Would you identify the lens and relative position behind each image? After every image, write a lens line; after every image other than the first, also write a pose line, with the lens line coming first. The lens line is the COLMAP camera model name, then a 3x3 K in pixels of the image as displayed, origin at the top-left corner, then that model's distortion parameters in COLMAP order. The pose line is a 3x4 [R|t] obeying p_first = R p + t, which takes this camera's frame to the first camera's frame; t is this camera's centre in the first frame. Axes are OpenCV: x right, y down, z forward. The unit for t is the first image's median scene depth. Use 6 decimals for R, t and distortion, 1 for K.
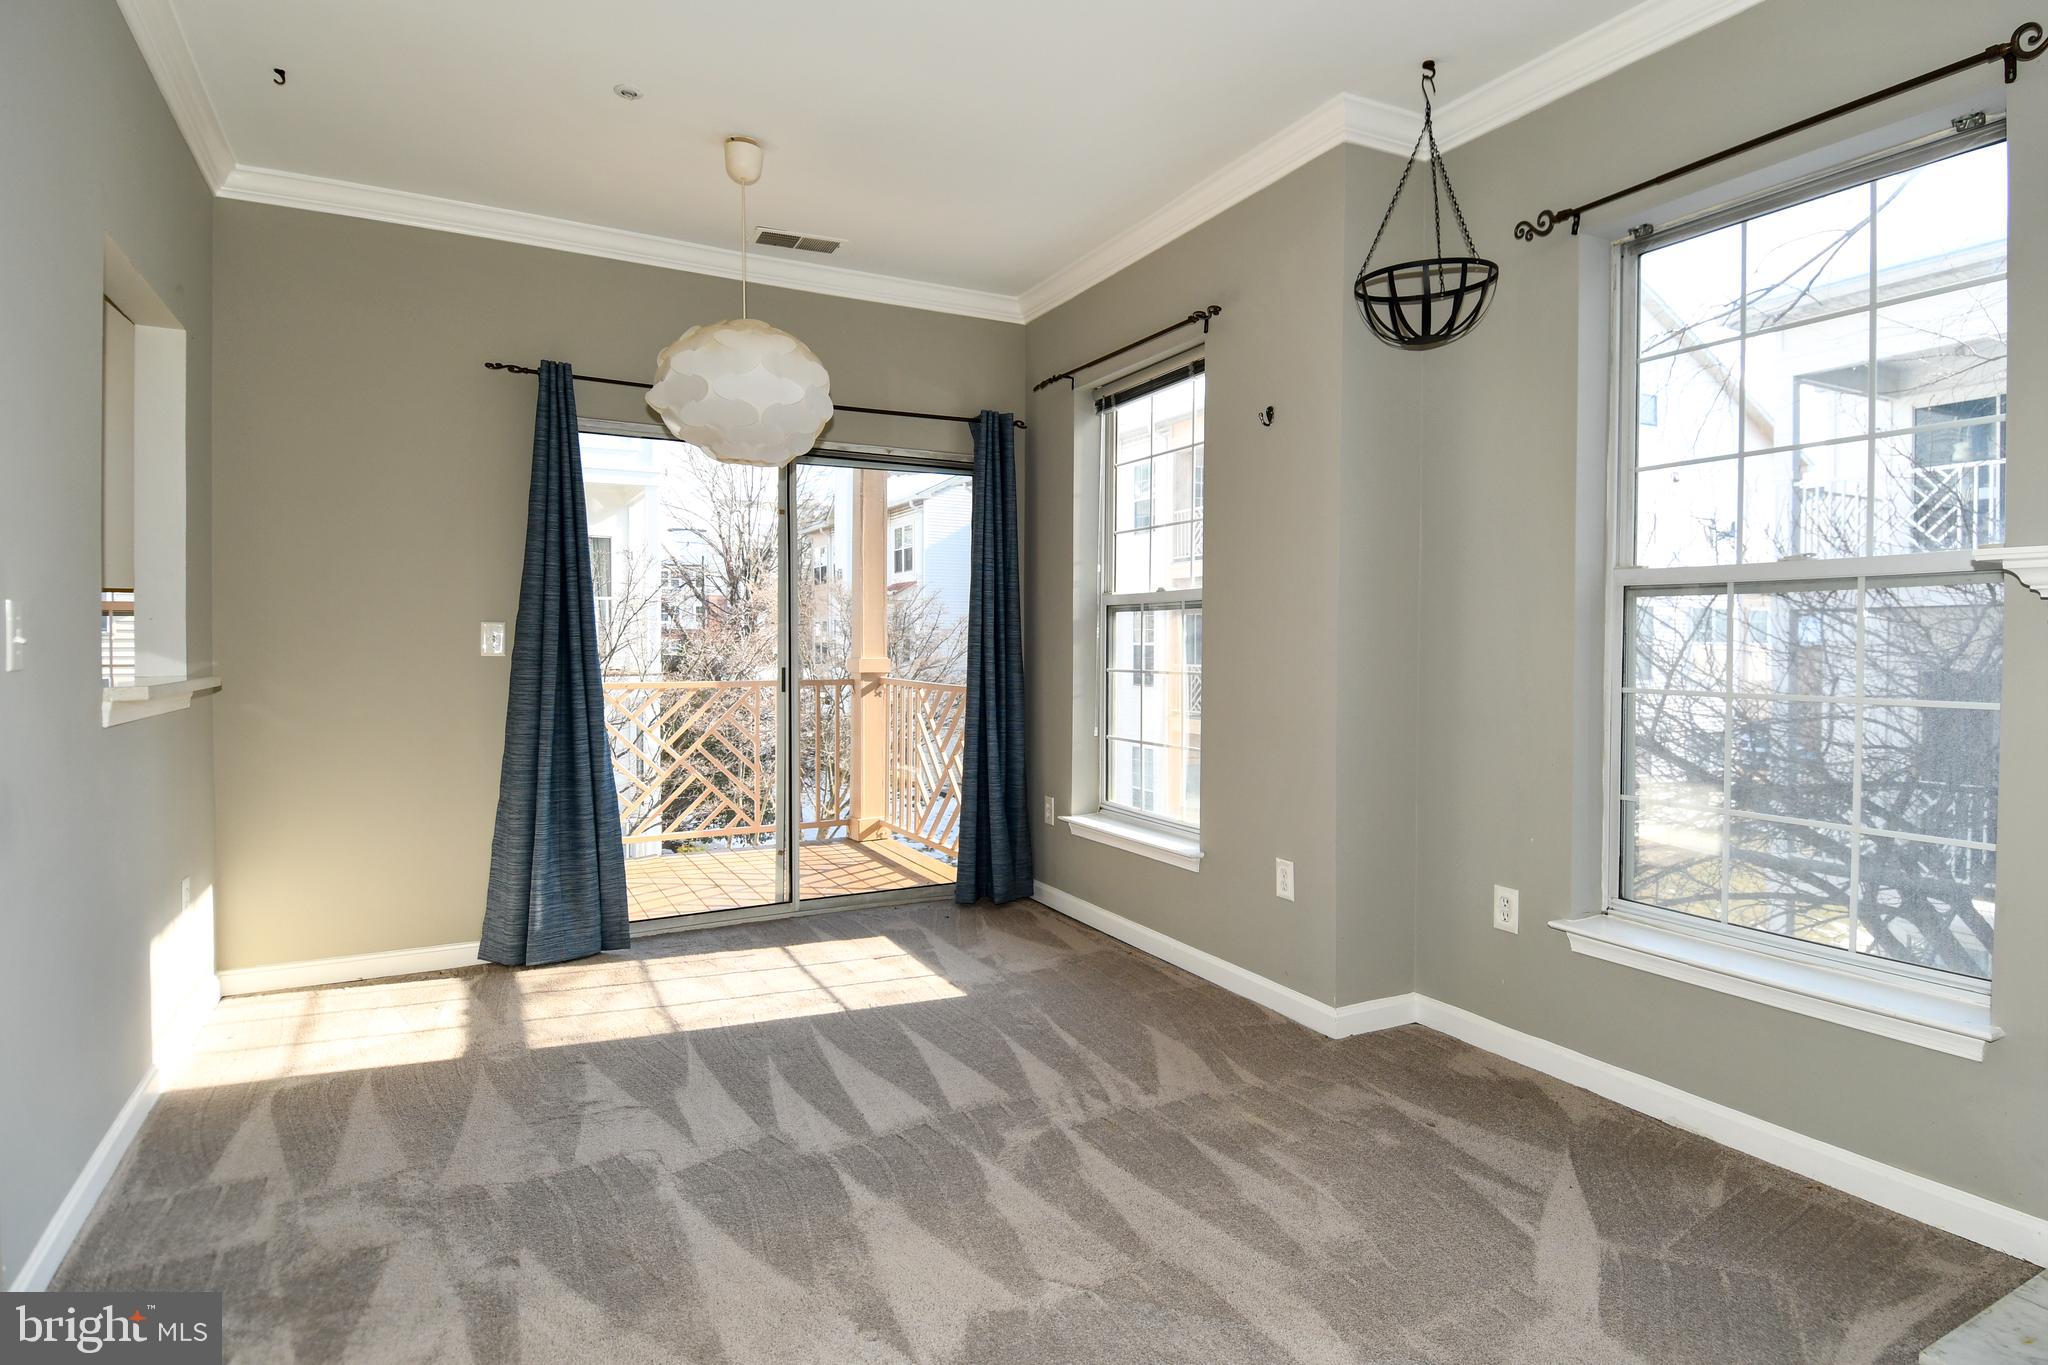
lens RADIAL K [[1095.1, 0, 1055.3], [0, 1095.1, 669.3], [0, 0, 1]] dist [0.027008, -0.036270]
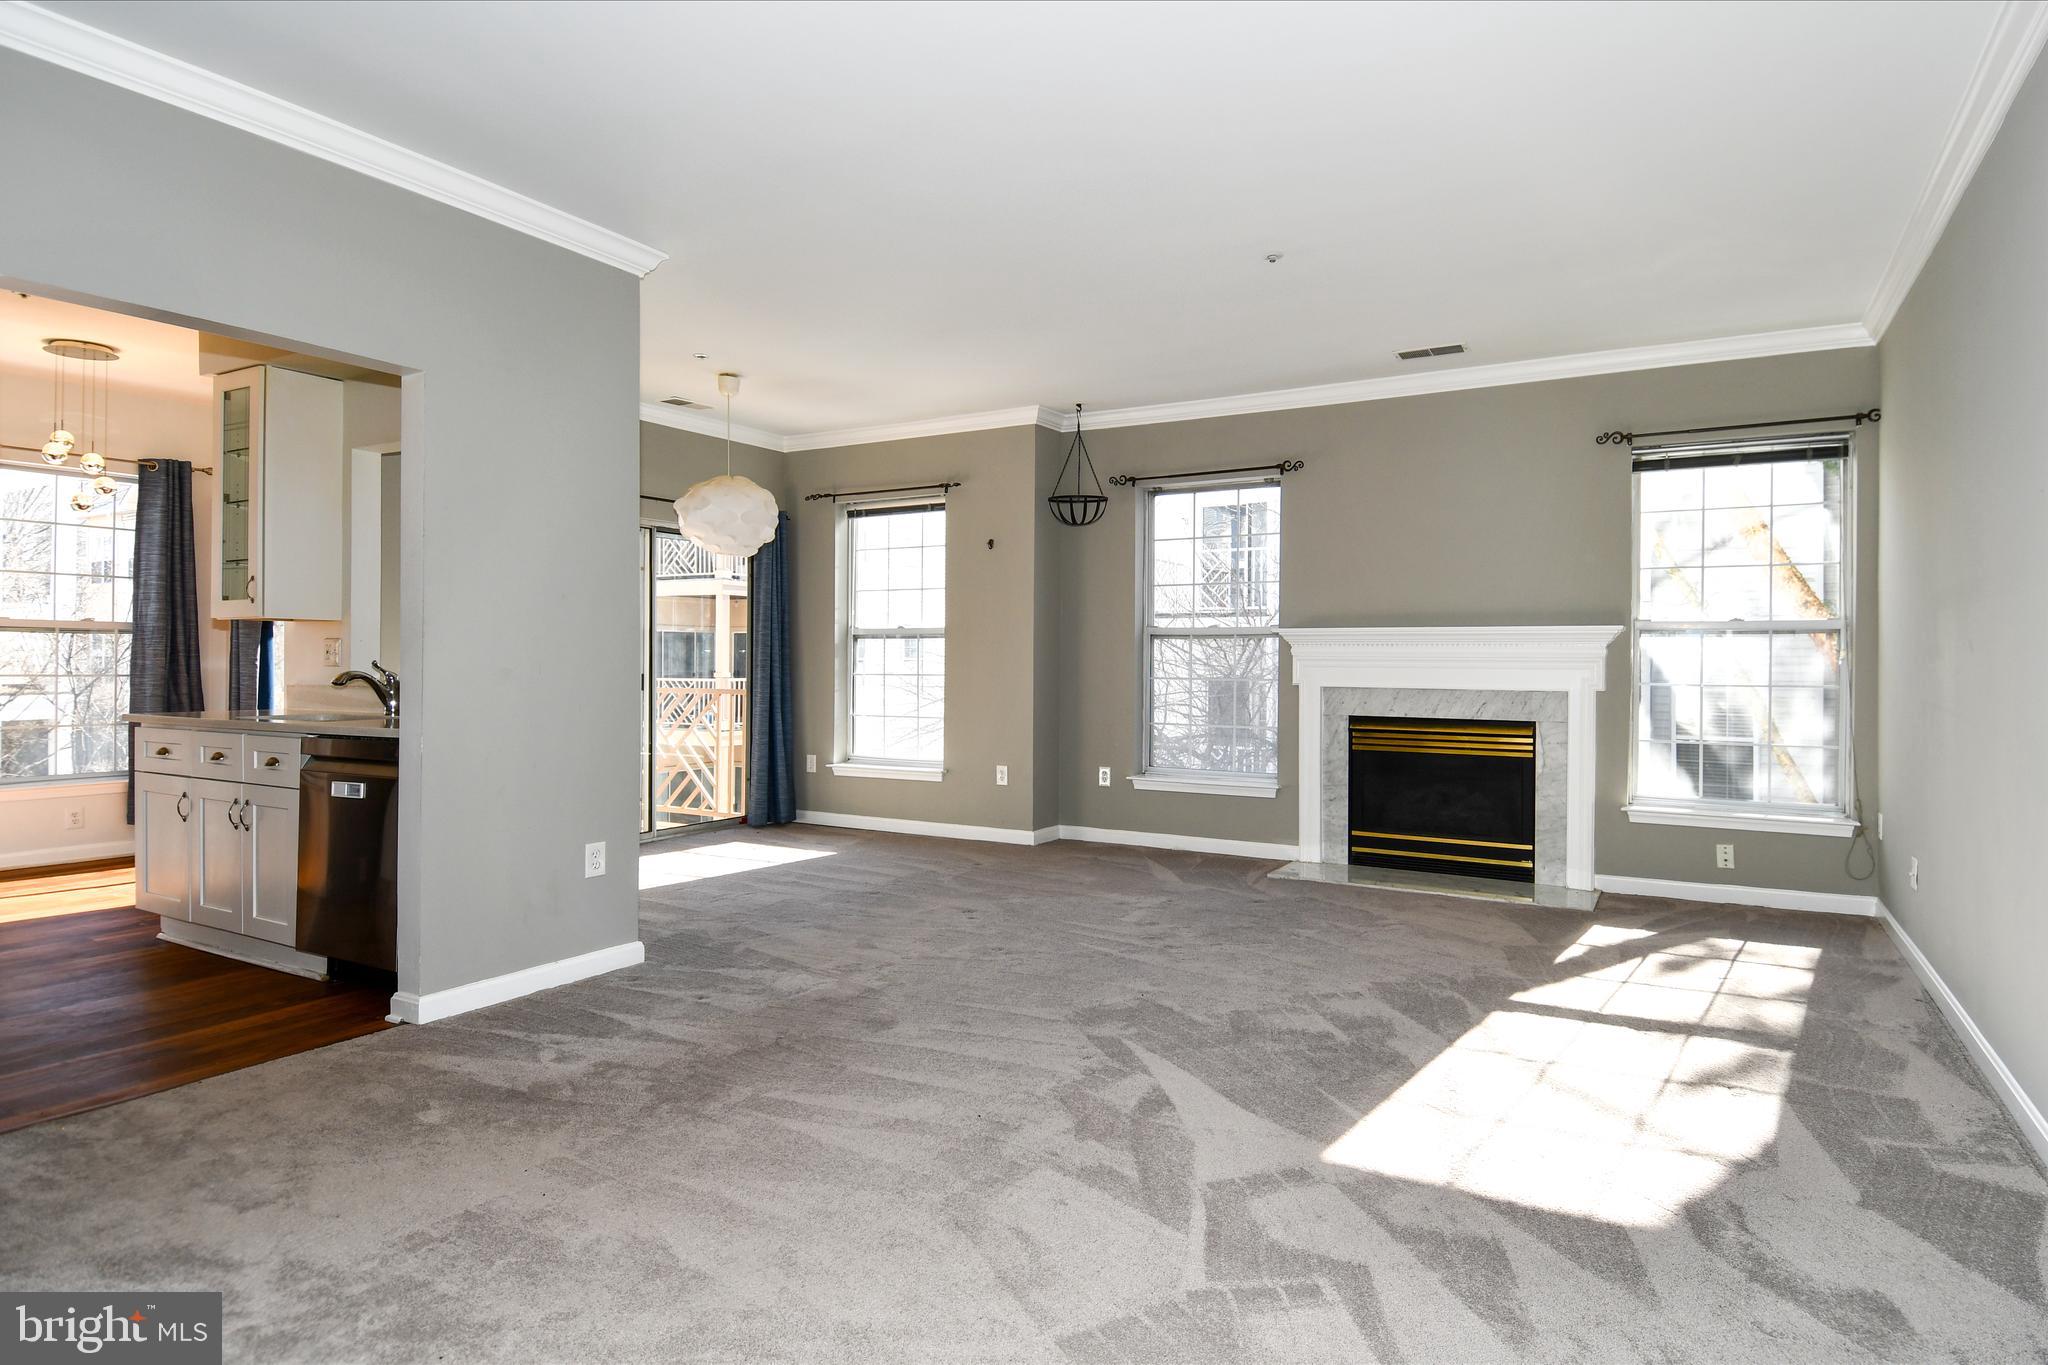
lens RADIAL K [[1095.1, 0, 1054.3], [0, 1095.1, 676.5], [0, 0, 1]] dist [0.027008, -0.036270]
pose [[0.859974, -0.006465, 0.510296, -0.758942], [0.010383, 0.999934, -0.004829, 0.021916], [-0.510232, 0.009452, 0.859985, -0.809887]]
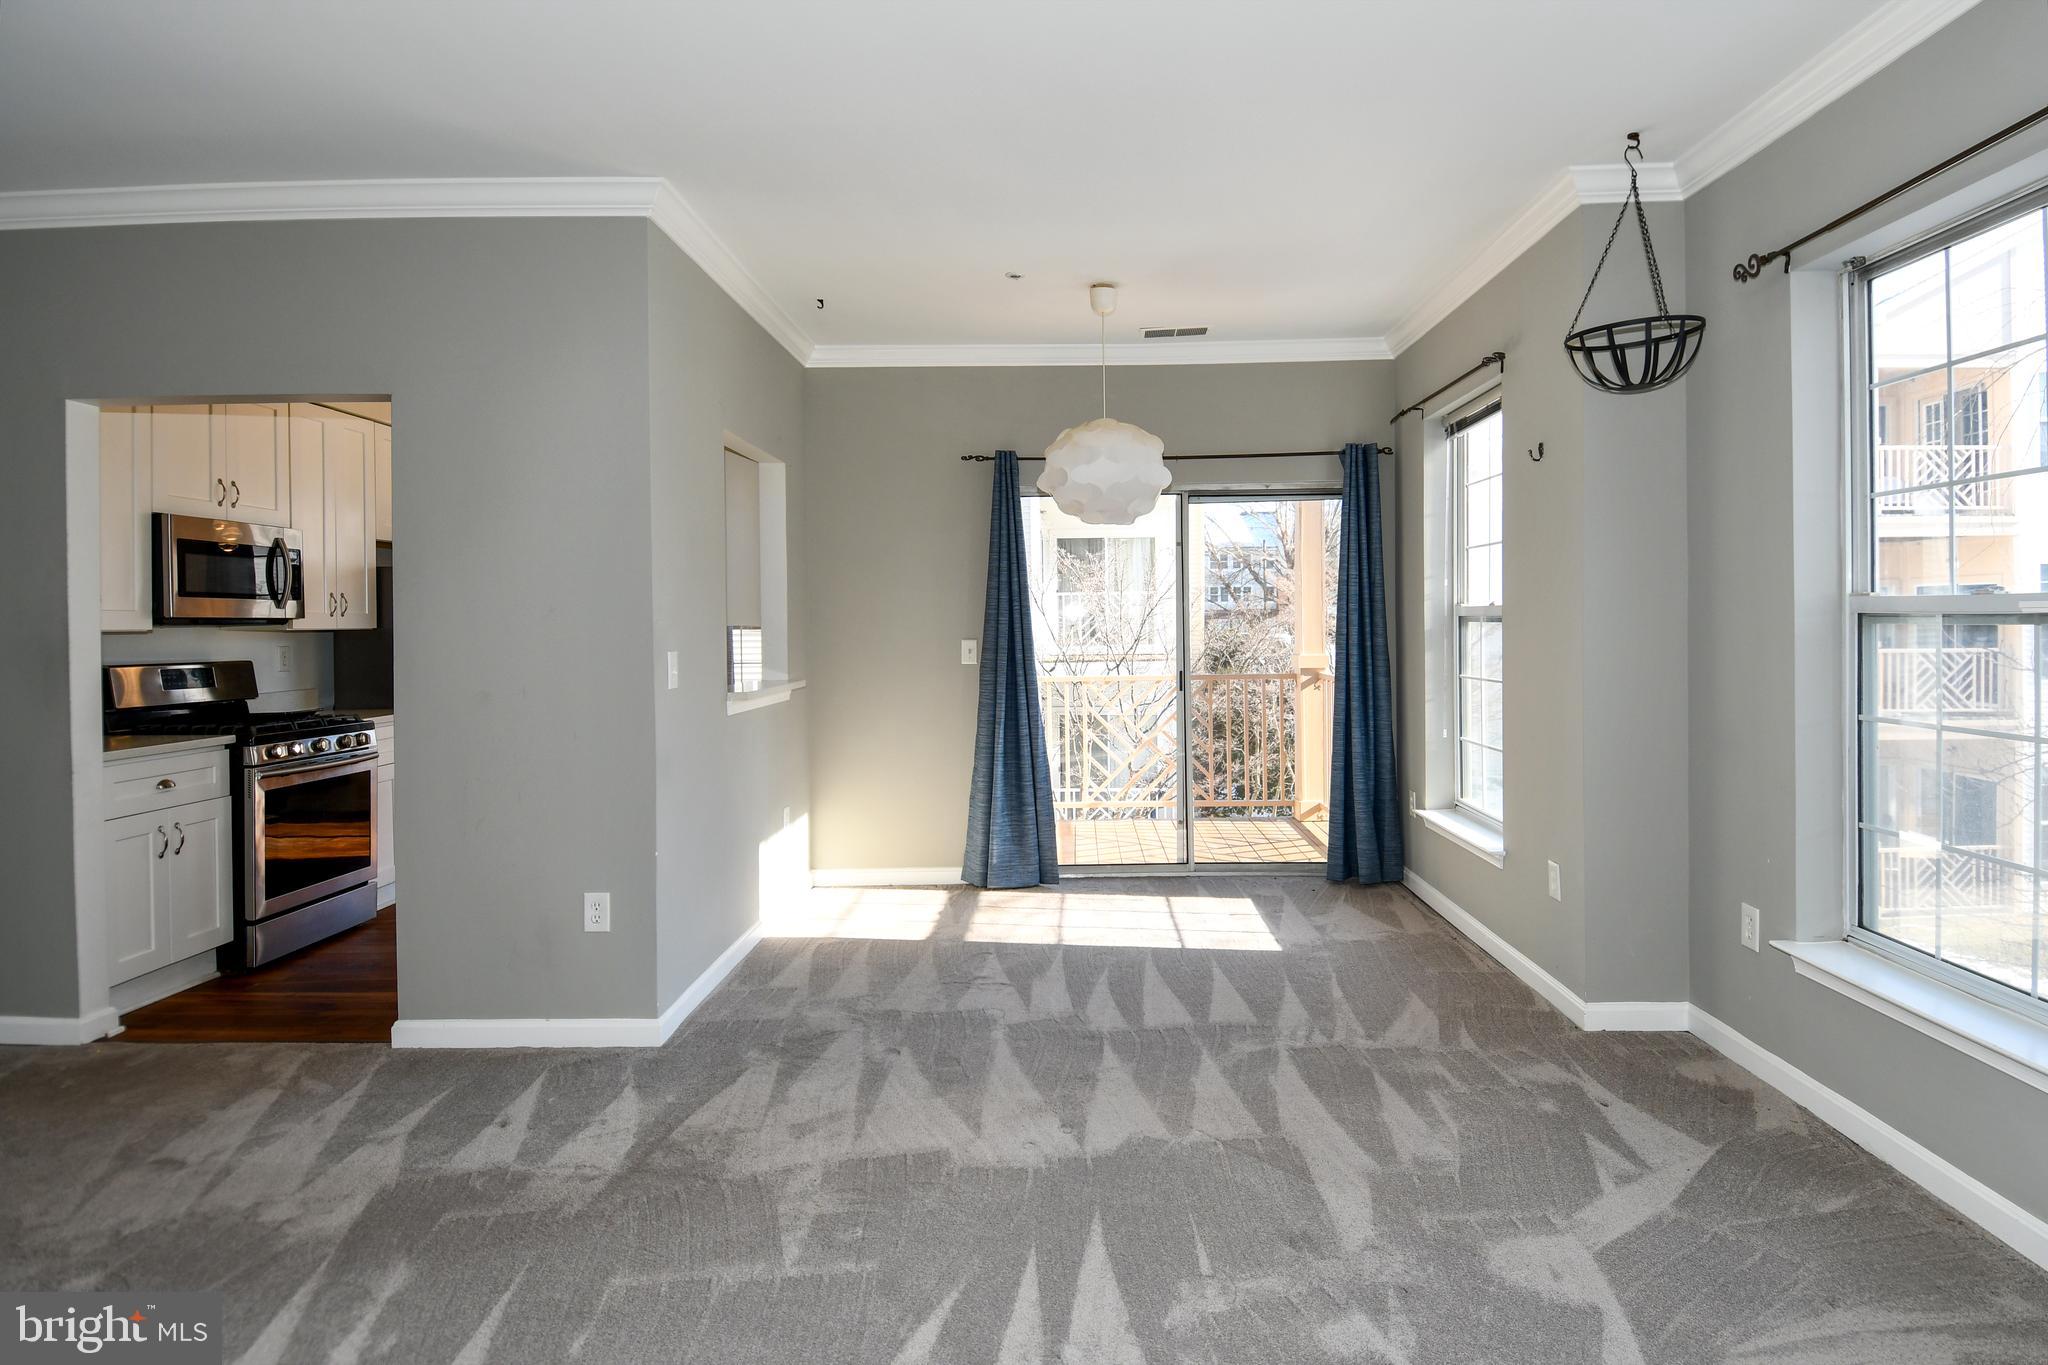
lens RADIAL K [[1095.1, 0, 1038.3], [0, 1095.1, 644.2], [0, 0, 1]] dist [0.027008, -0.036270]
pose [[0.867314, -0.003890, -0.497746, 0.321198], [0.002520, 0.999991, -0.003425, -0.040044], [0.497754, 0.001717, 0.867316, -0.201835]]
